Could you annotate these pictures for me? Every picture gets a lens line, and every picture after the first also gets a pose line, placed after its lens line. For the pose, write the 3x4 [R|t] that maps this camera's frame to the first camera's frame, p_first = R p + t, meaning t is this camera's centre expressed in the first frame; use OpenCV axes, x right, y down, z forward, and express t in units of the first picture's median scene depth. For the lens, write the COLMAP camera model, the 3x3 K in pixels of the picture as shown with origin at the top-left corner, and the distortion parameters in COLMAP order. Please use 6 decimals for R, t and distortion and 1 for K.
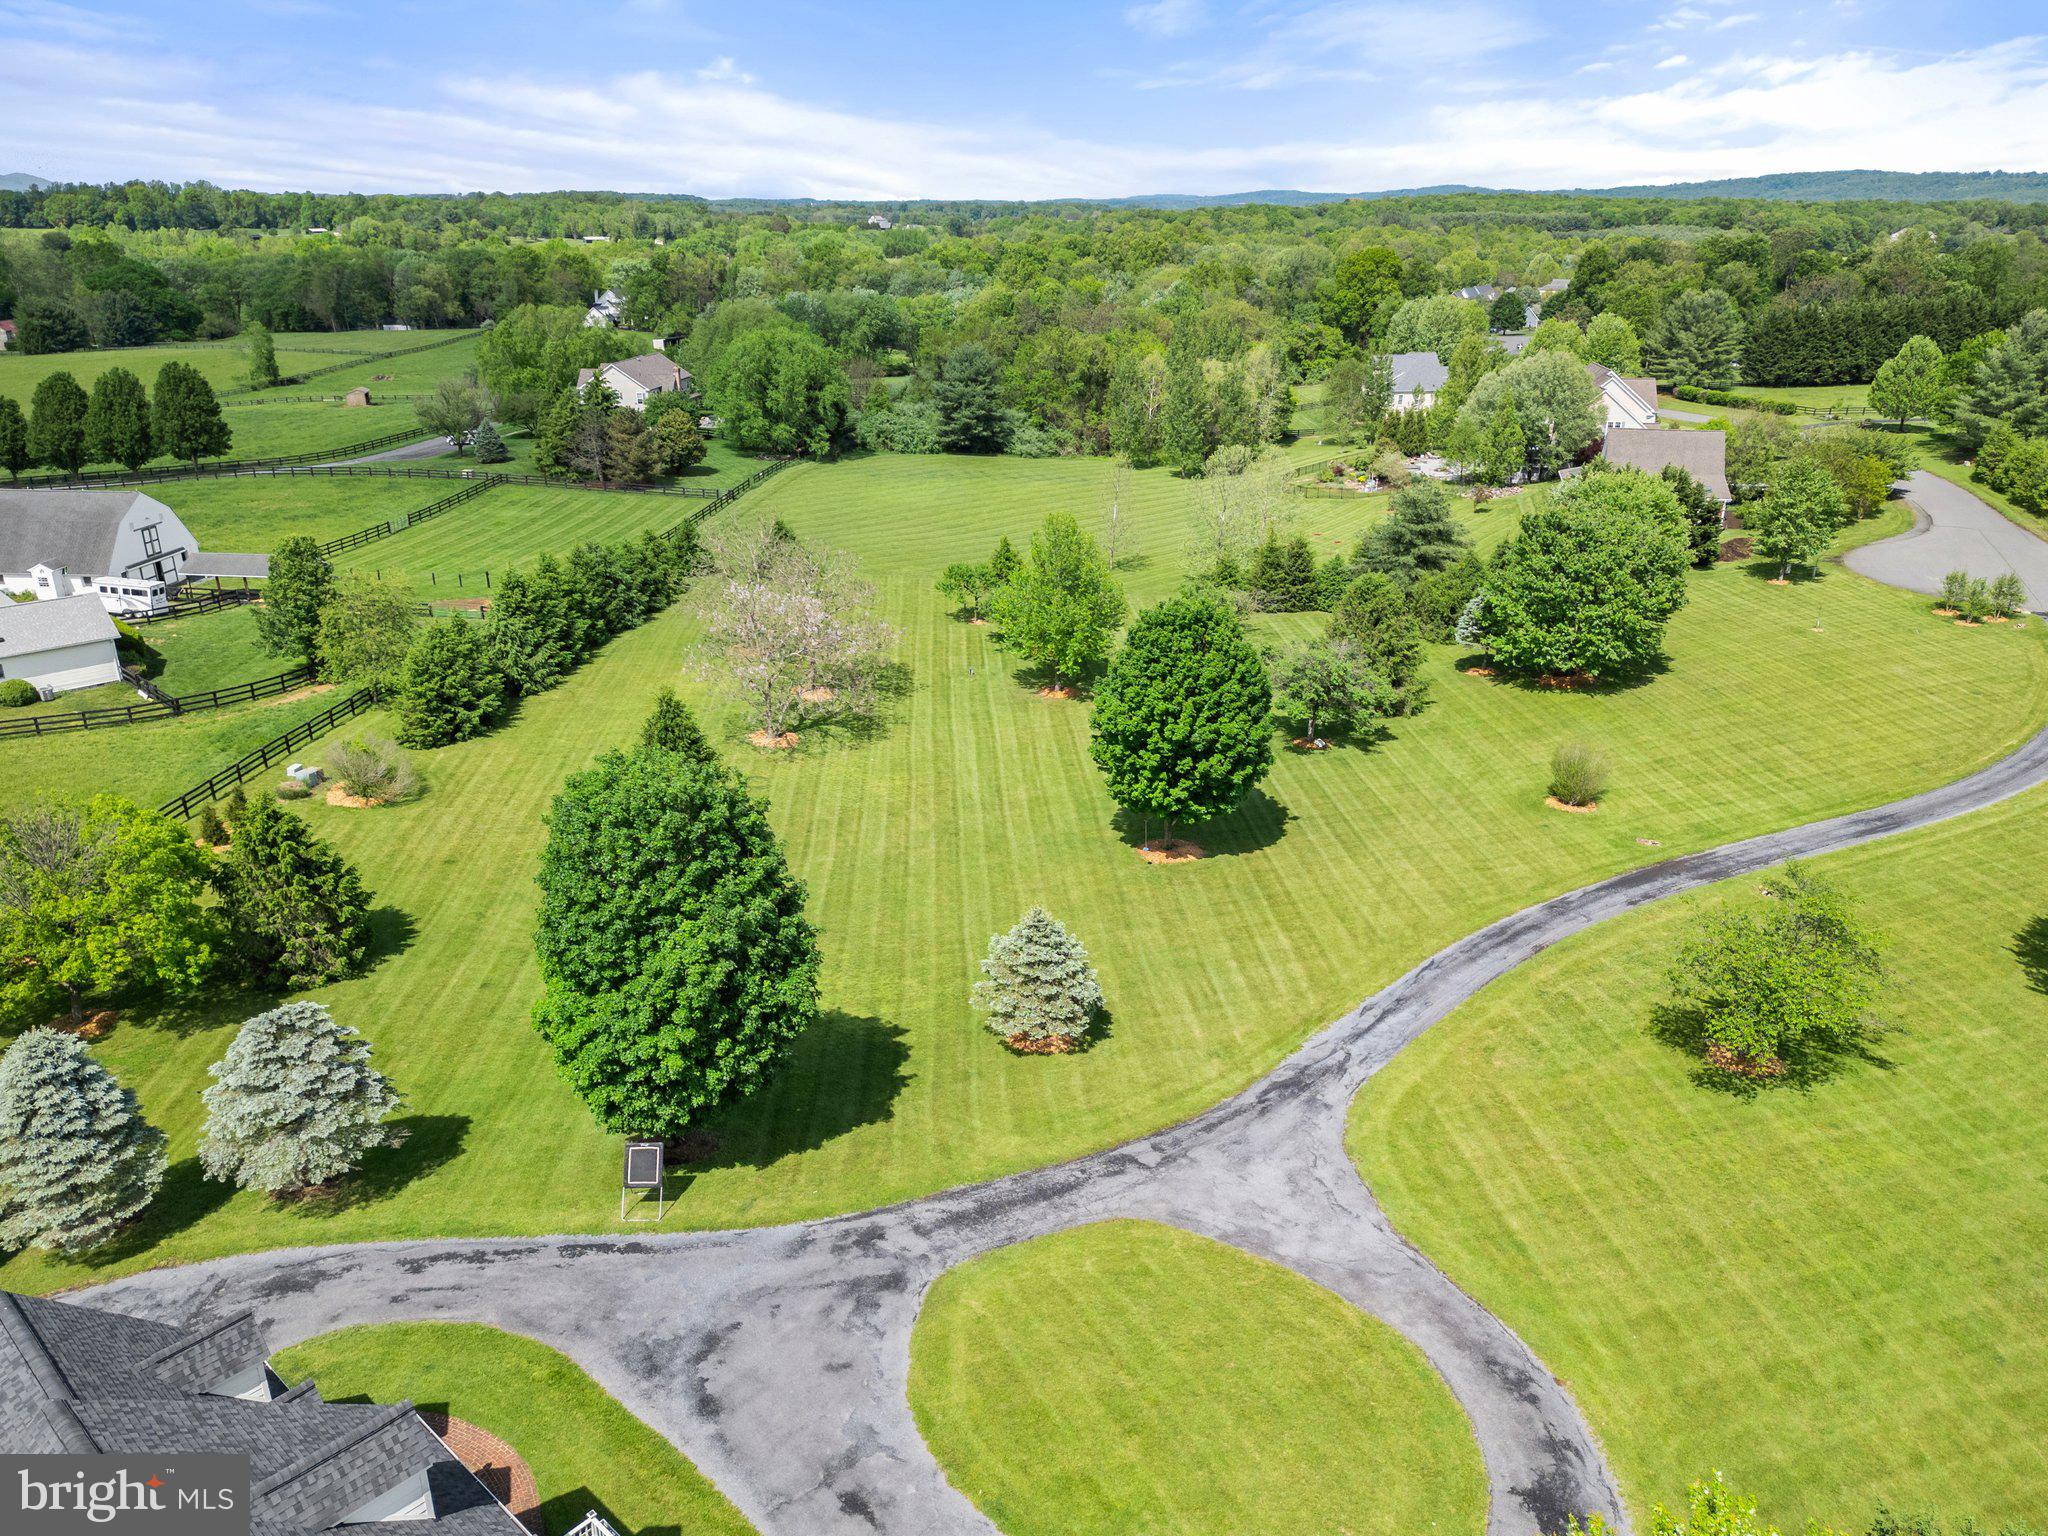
lens RADIAL K [[1383.9, 0, 1037.3], [0, 1383.9, 771.2], [0, 0, 1]] dist [0.084804, -0.089419]
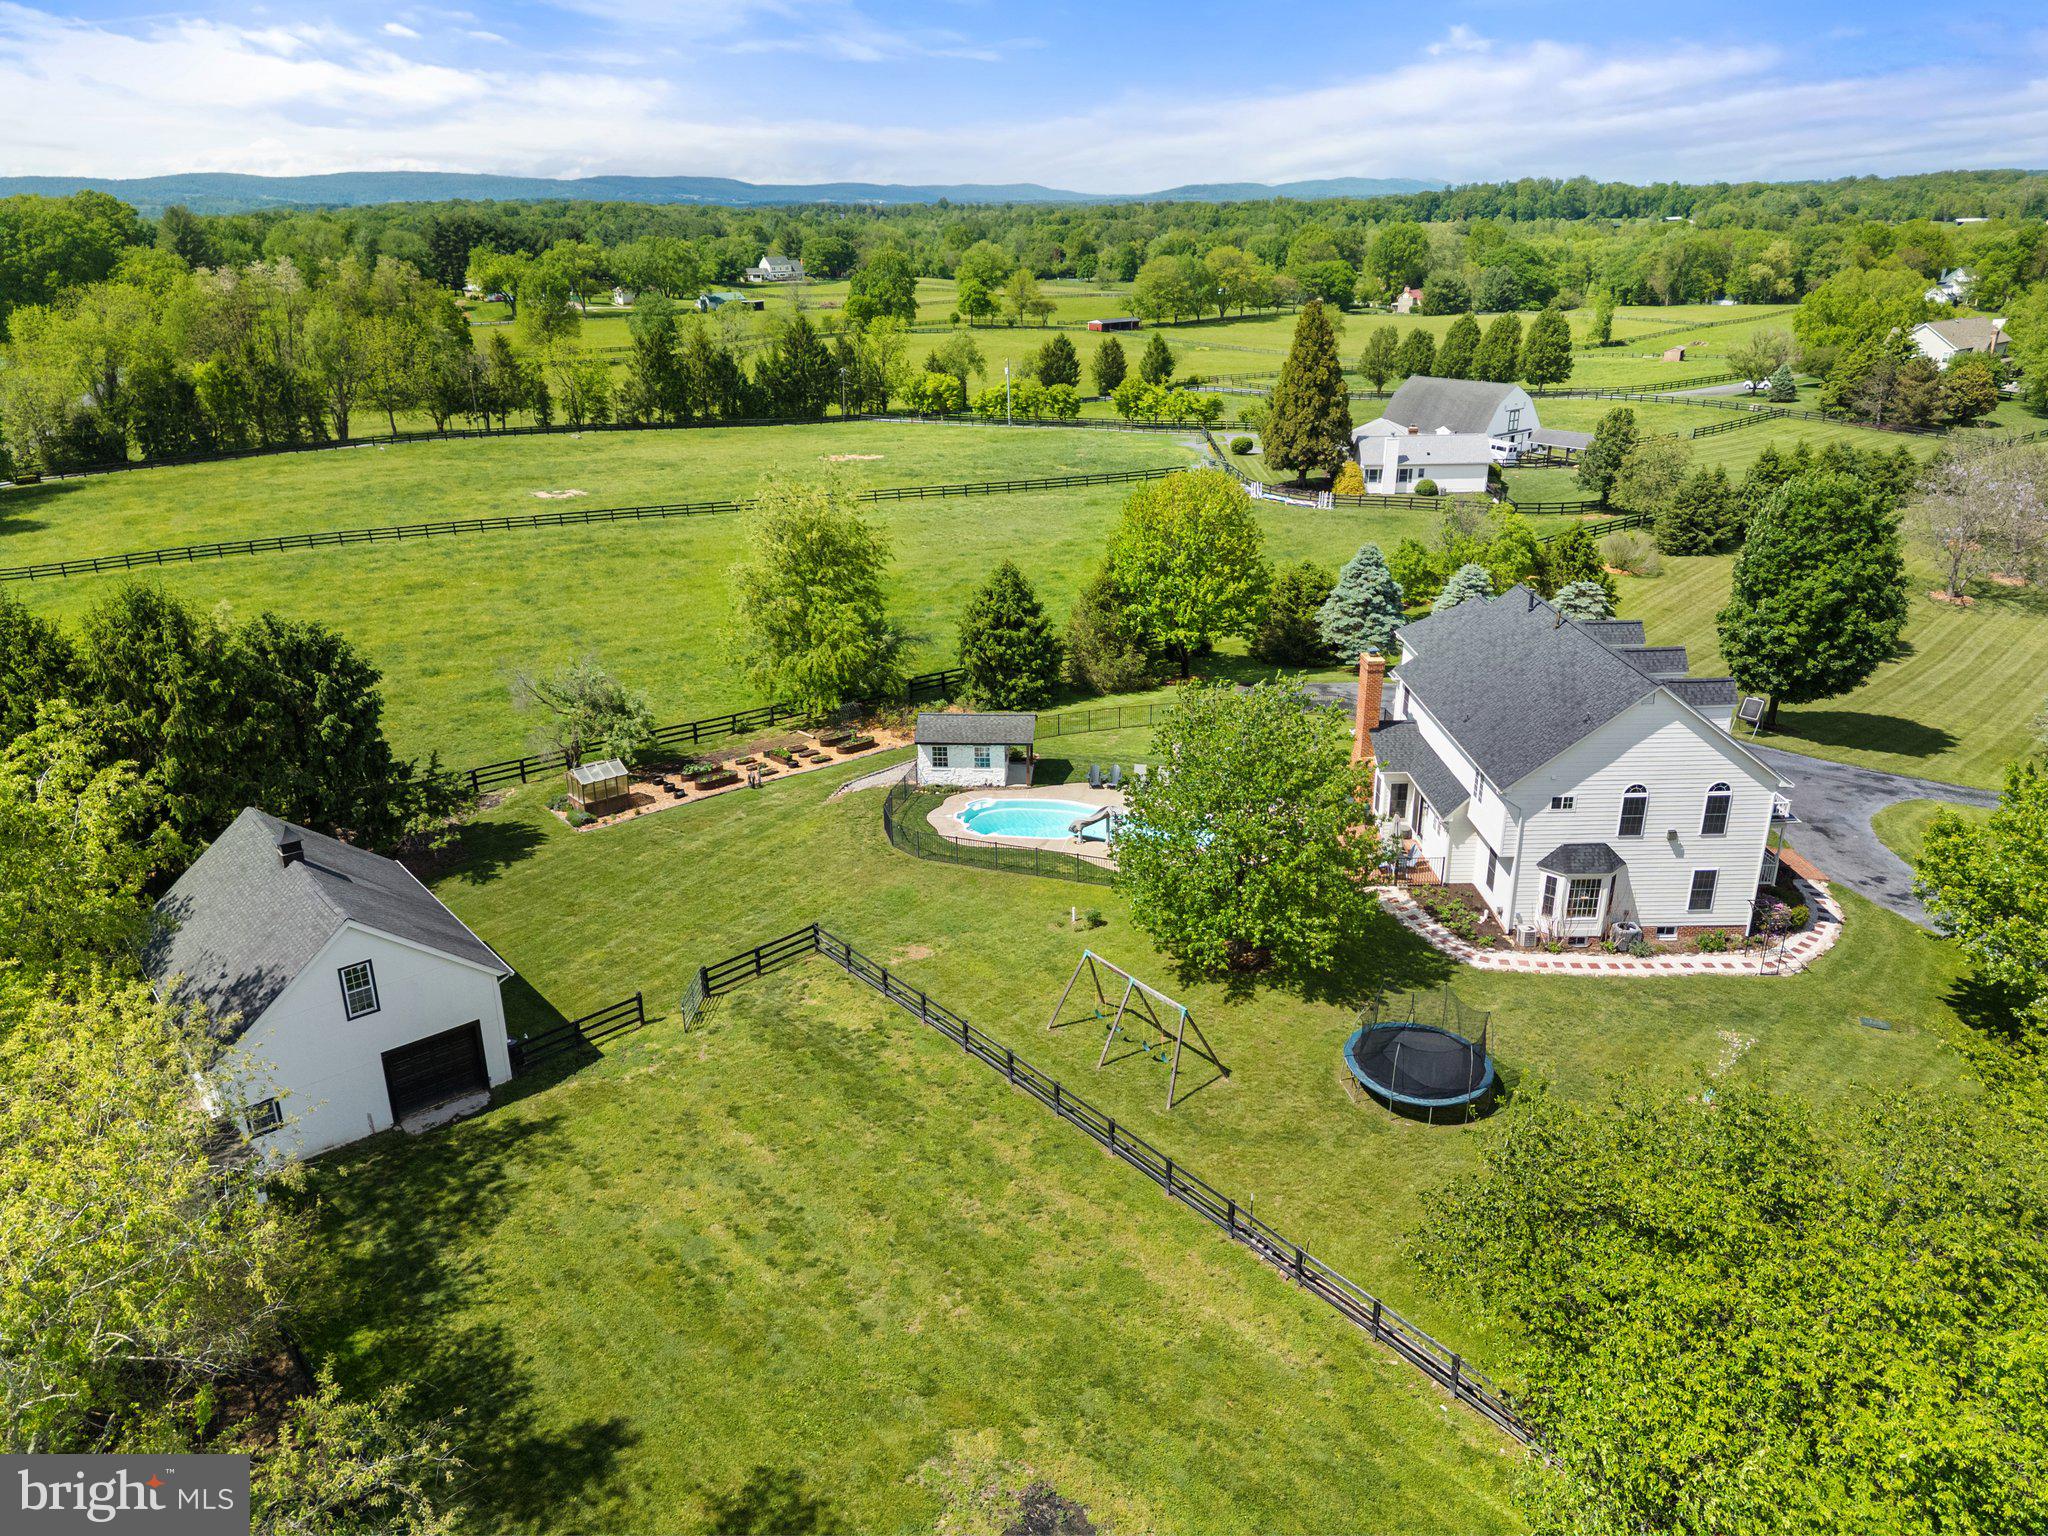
lens RADIAL K [[1383.9, 0, 1037.3], [0, 1383.9, 771.2], [0, 0, 1]] dist [0.084804, -0.089419]
pose [[0.667255, 0.261846, -0.697286, 0.088019], [-0.257994, 0.959466, 0.113418, 0.095444], [0.698720, 0.104217, 0.707763, -0.203755]]
